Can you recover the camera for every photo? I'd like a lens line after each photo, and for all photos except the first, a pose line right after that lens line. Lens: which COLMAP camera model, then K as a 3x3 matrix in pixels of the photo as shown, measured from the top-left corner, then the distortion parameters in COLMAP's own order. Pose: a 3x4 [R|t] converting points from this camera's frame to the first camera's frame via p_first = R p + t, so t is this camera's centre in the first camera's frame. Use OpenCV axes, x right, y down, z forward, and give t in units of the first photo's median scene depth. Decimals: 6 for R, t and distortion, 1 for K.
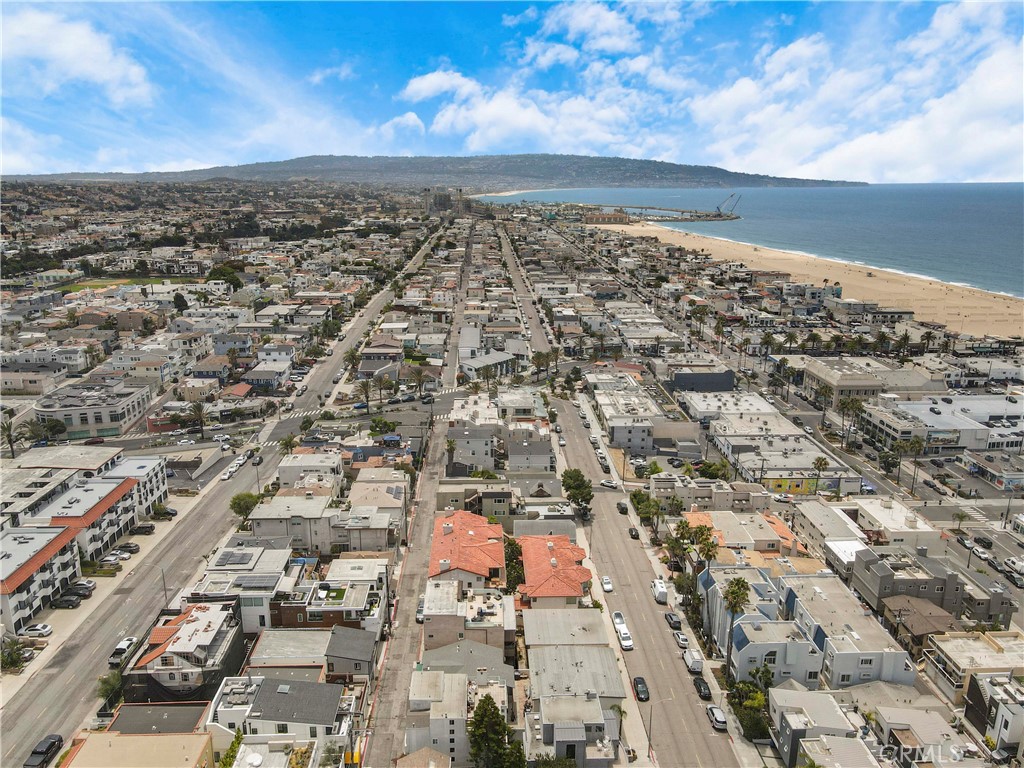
lens RADIAL K [[739.9, 0, 512.0], [0, 739.9, 384.0], [0, 0, 1]] dist [0.007289, 0.004616]
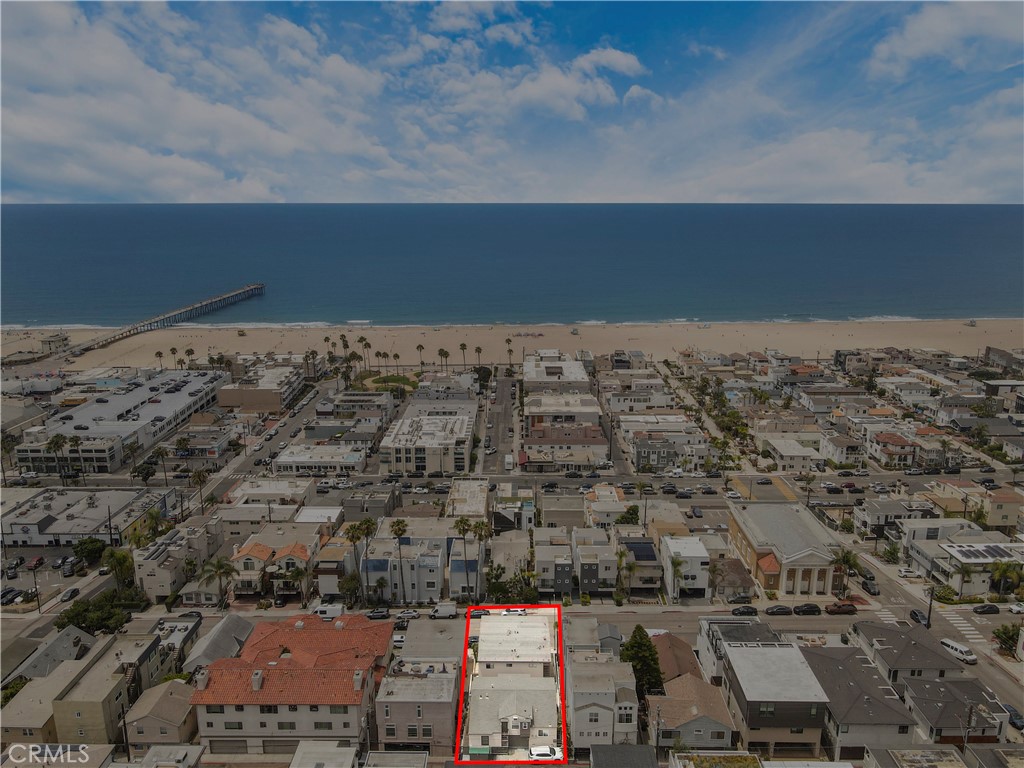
lens RADIAL K [[739.9, 0, 512.0], [0, 739.9, 384.0], [0, 0, 1]] dist [0.007289, 0.004616]
pose [[0.046590, -0.247333, 0.967810, -0.447176], [0.265263, 0.937140, 0.226725, -0.112886], [-0.963050, 0.246162, 0.109269, 0.368894]]
